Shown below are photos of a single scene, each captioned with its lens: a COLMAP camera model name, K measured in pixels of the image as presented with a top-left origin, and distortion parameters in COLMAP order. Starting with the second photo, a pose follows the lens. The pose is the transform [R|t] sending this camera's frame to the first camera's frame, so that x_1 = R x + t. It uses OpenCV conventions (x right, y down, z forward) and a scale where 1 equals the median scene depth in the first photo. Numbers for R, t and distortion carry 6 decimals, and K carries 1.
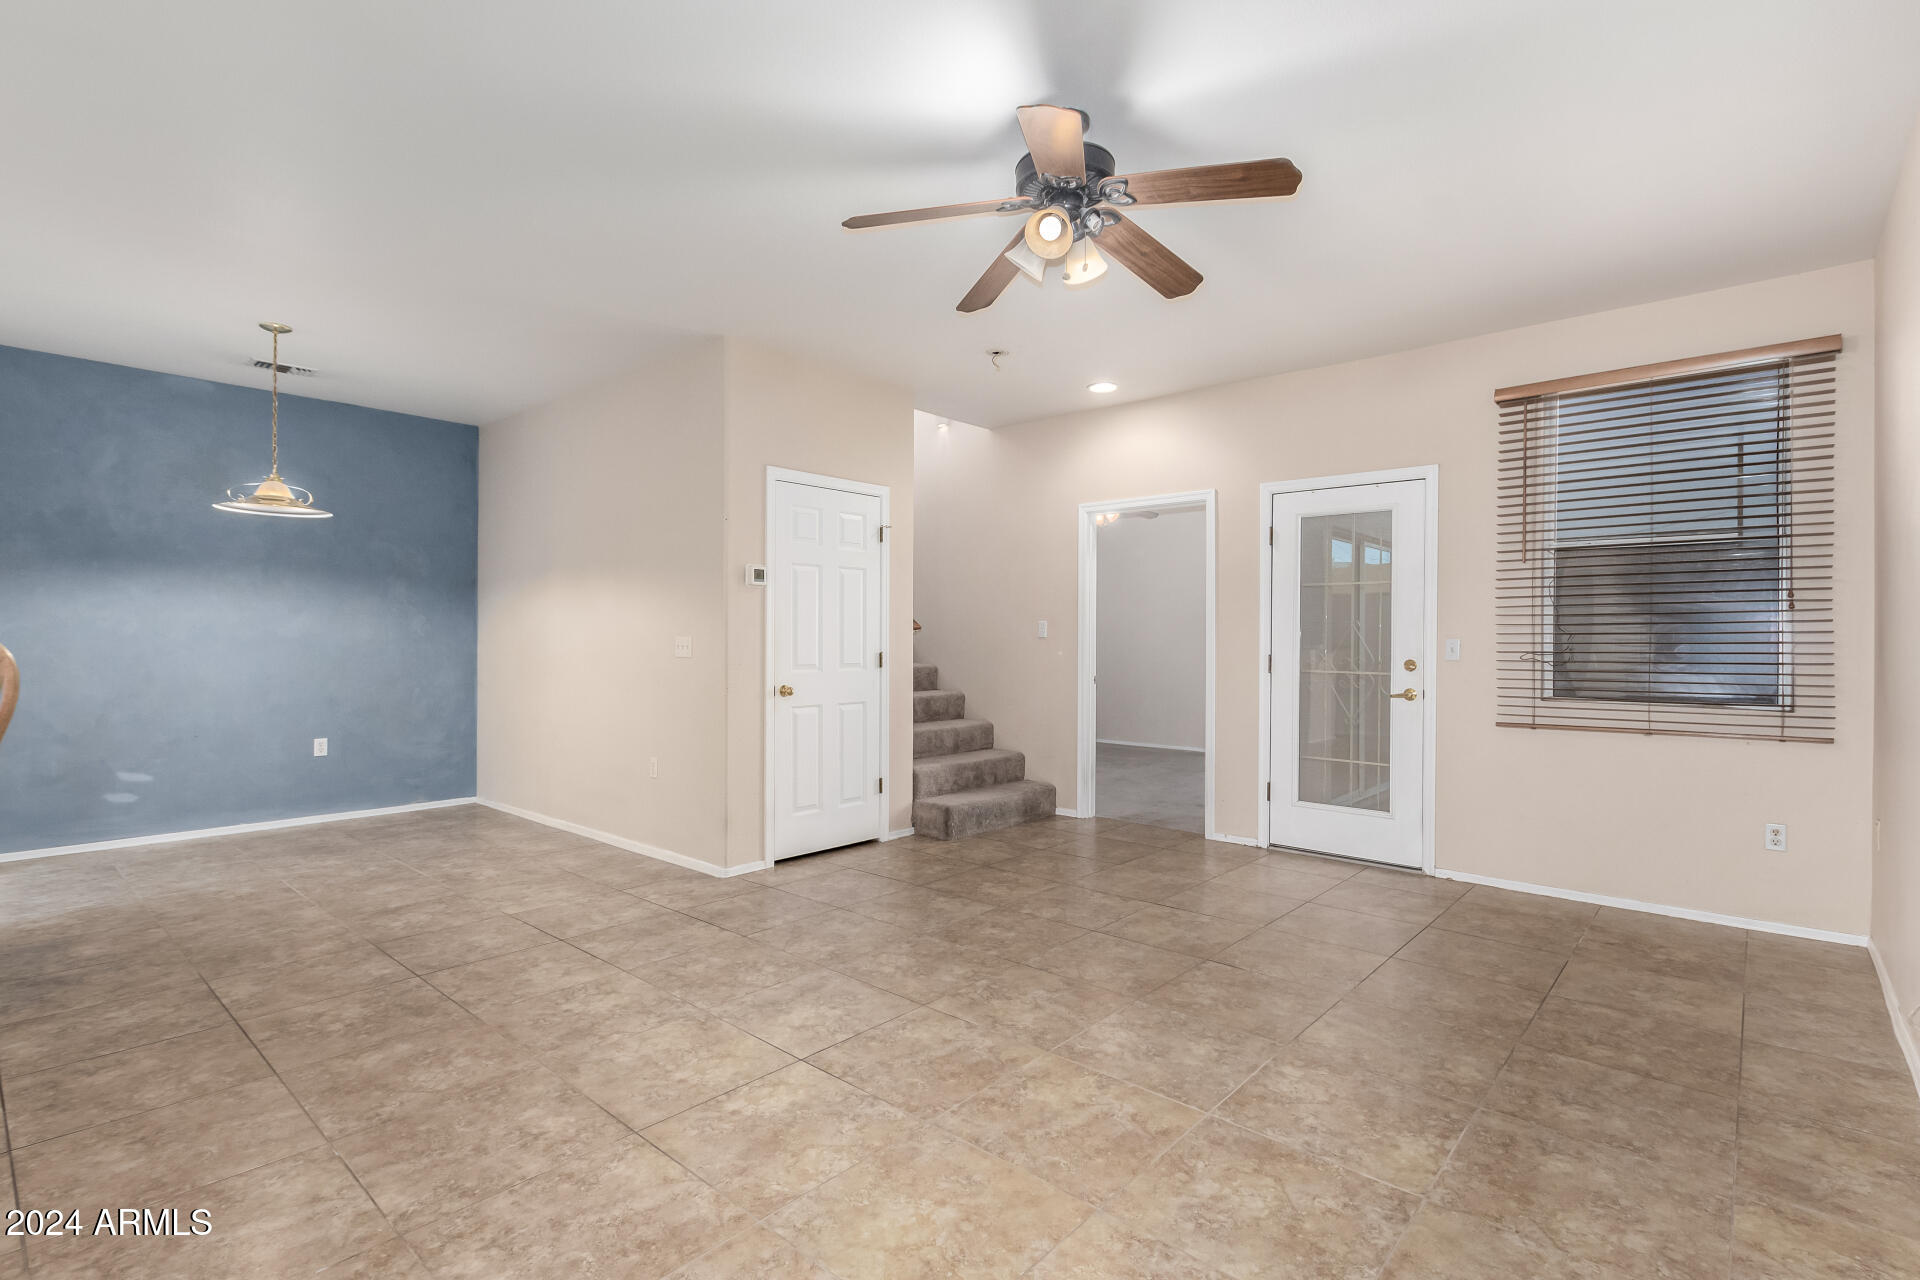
lens RADIAL K [[896.3, 0, 973.5], [0, 896.3, 641.0], [0, 0, 1]] dist [0.012891, -0.005263]
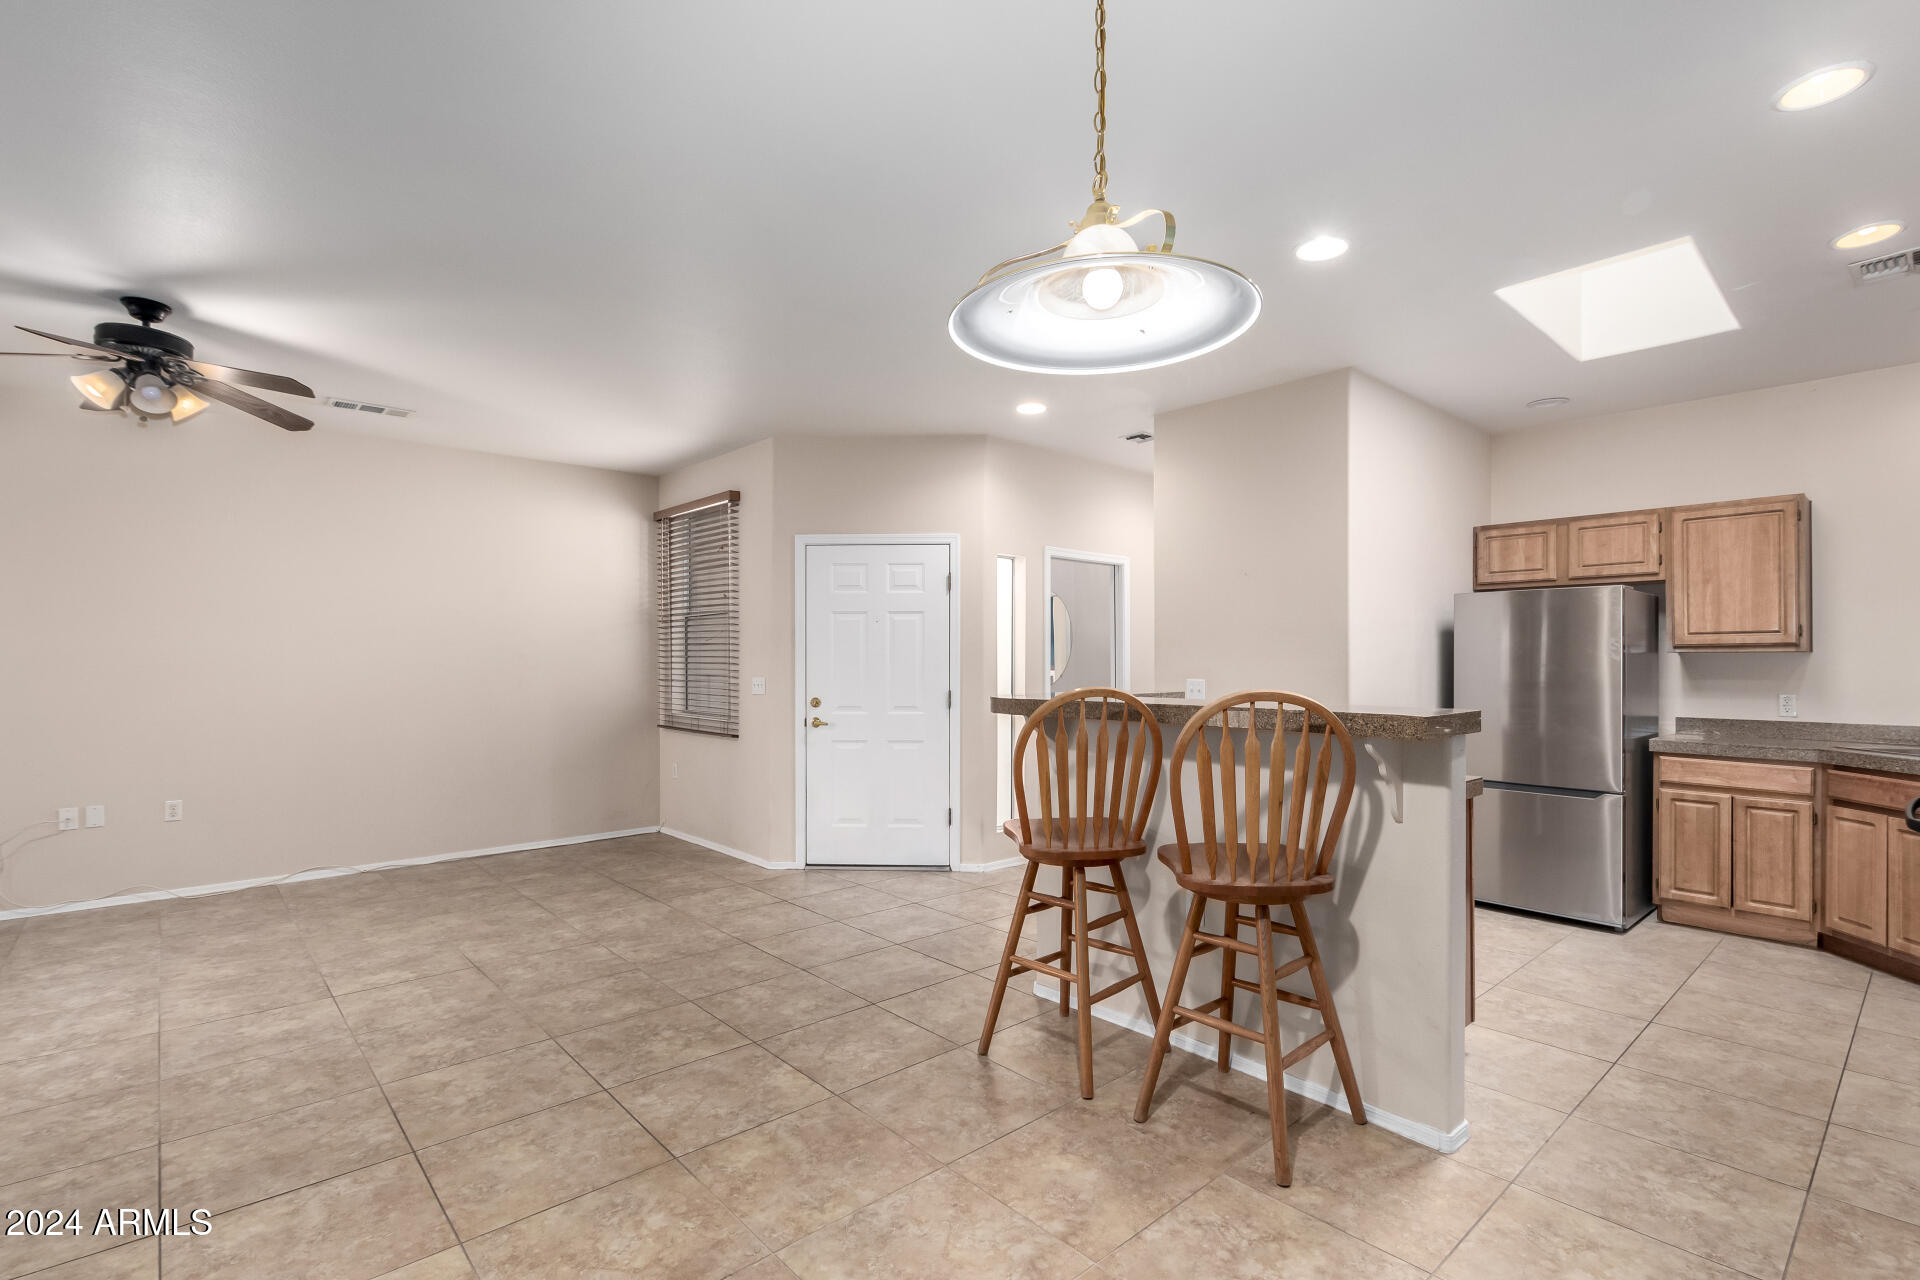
lens RADIAL K [[896.3, 0, 968.9], [0, 896.3, 653.0], [0, 0, 1]] dist [0.012891, -0.005263]
pose [[-0.992382, -0.002478, 0.123176, -1.152348], [-0.002923, 0.999990, -0.003425, -0.048144], [-0.123166, -0.003759, -0.992379, 1.960028]]
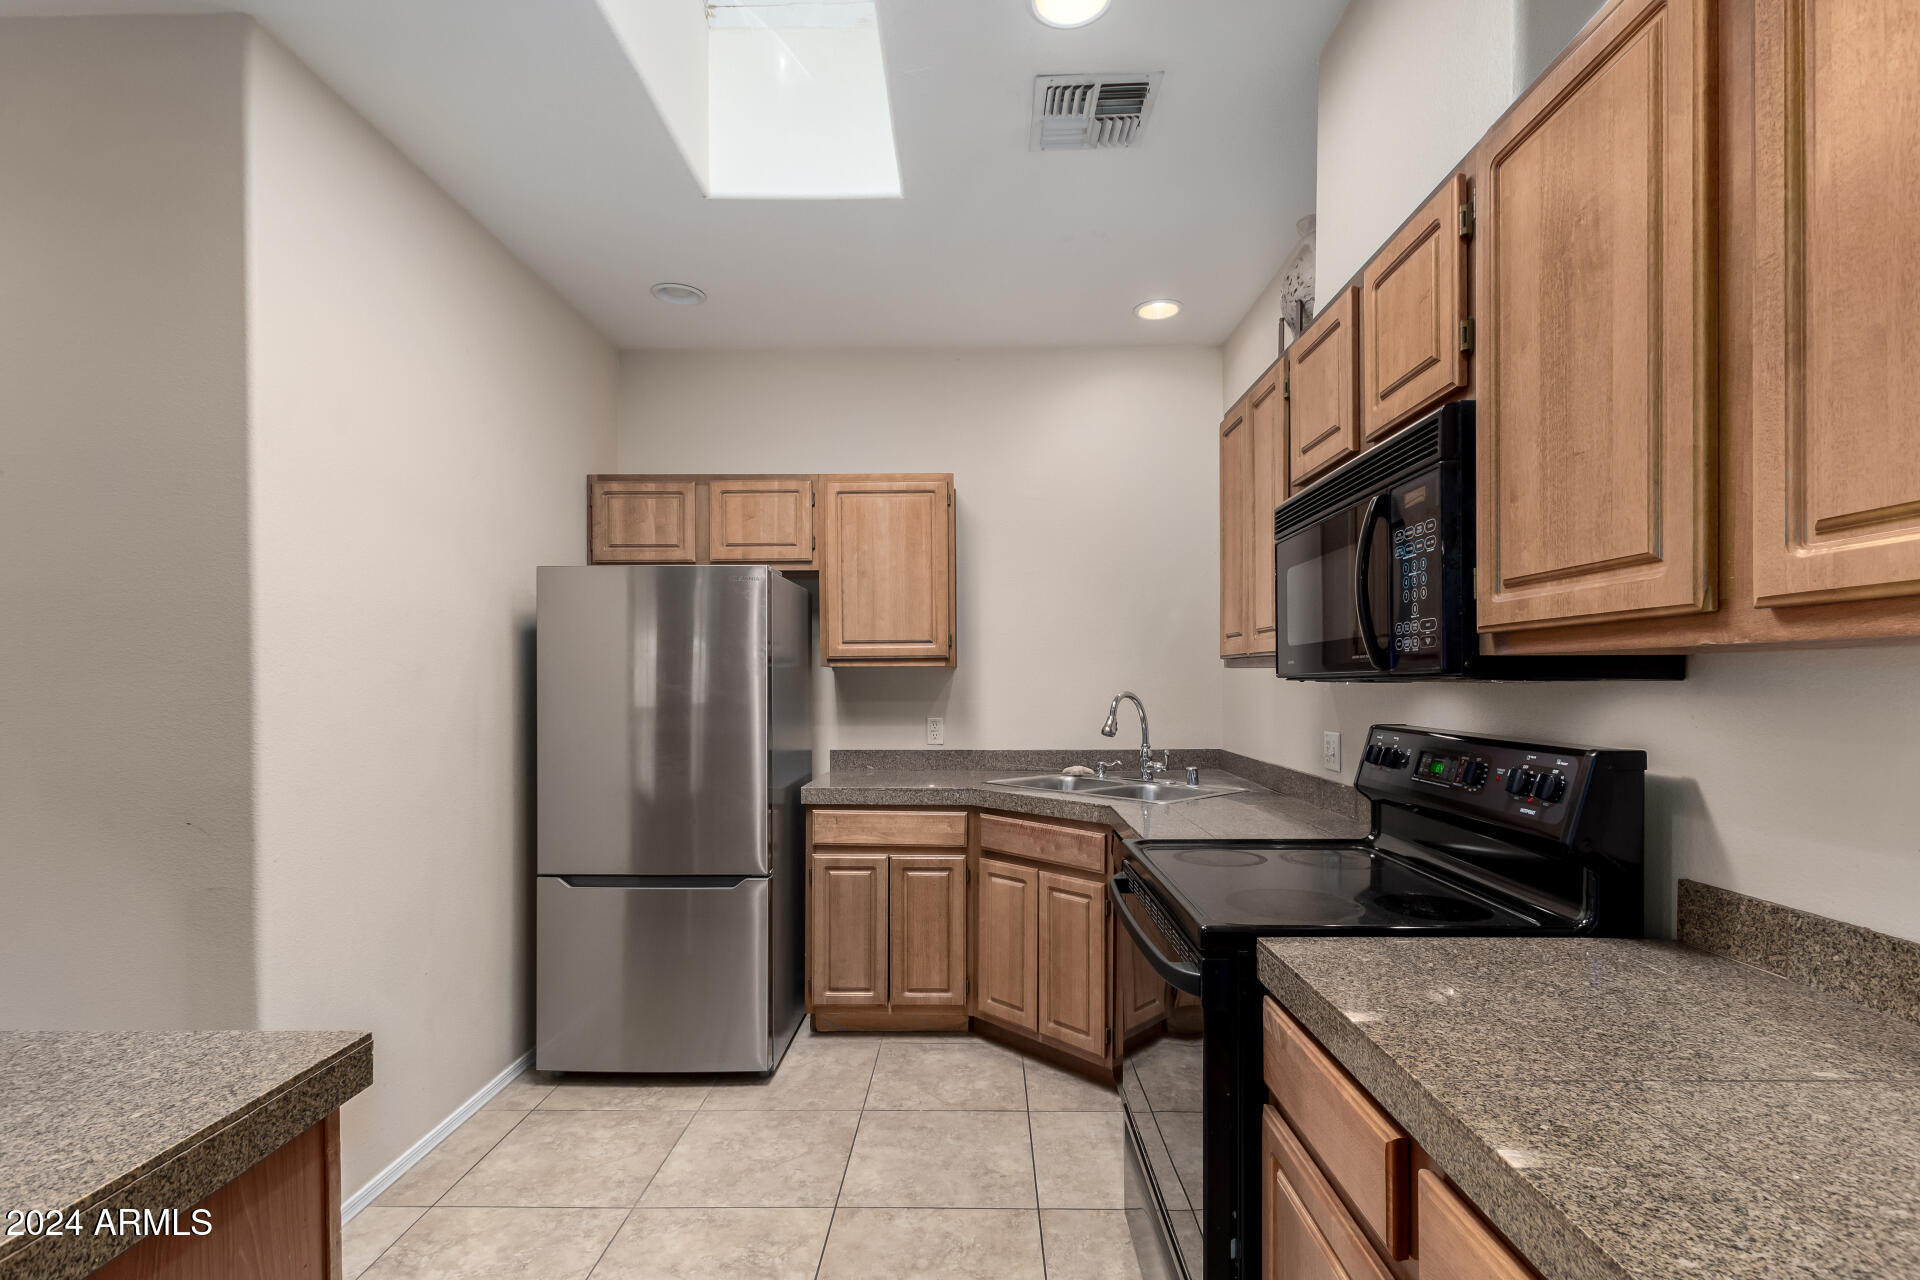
lens RADIAL K [[896.3, 0, 973.2], [0, 896.3, 681.5], [0, 0, 1]] dist [0.012891, -0.005263]
pose [[-0.762856, 0.001863, -0.646565, -1.558488], [-0.002006, 0.999984, 0.005247, -0.045993], [0.646565, 0.005300, -0.762841, 1.276416]]
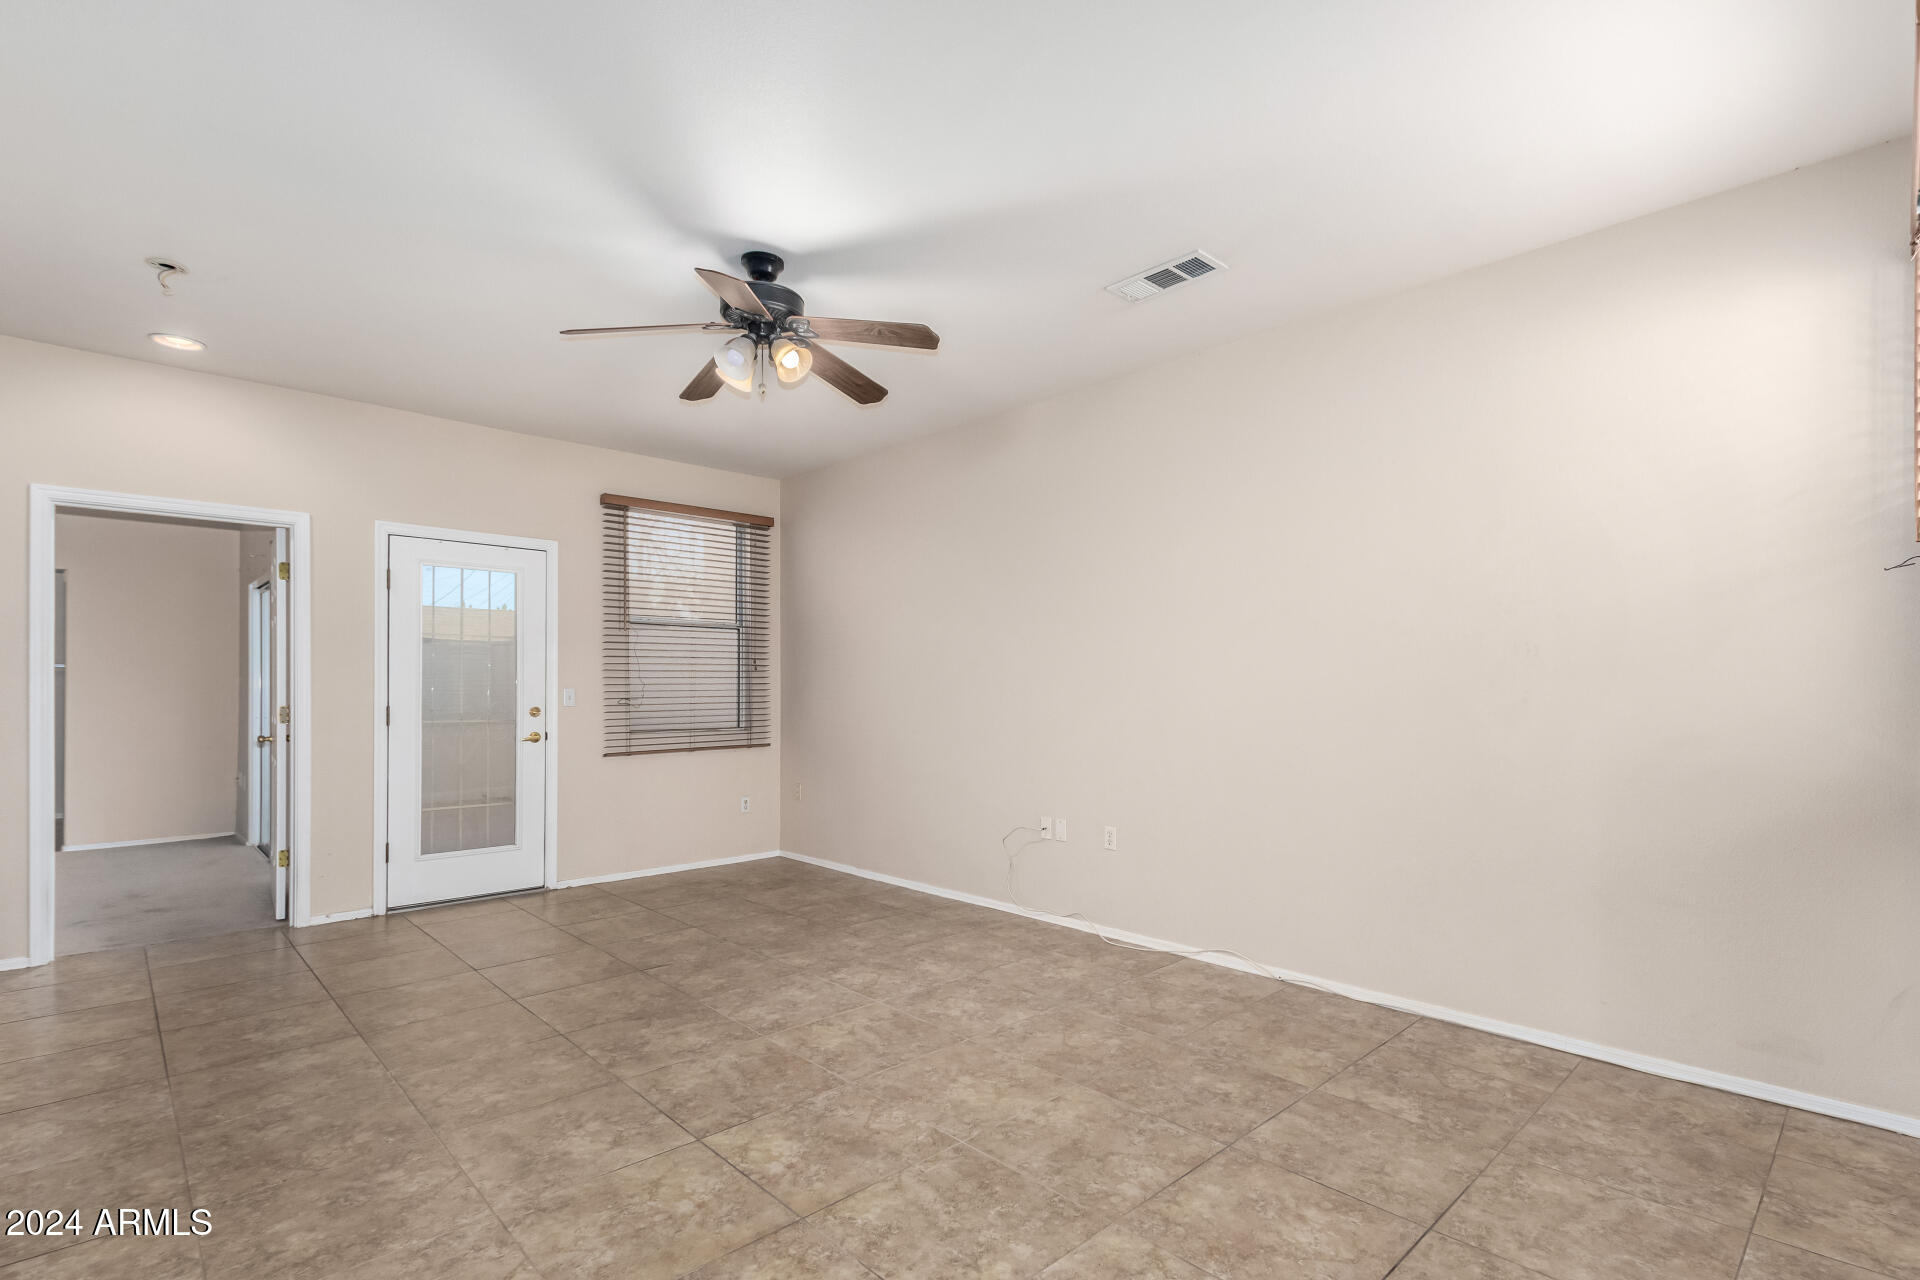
lens RADIAL K [[896.3, 0, 968.1], [0, 896.3, 676.0], [0, 0, 1]] dist [0.012891, -0.005263]
pose [[0.089586, 0.010583, 0.995923, -0.968679], [0.003007, 0.999936, -0.010896, -0.006935], [-0.995975, 0.003970, 0.089548, 0.552748]]
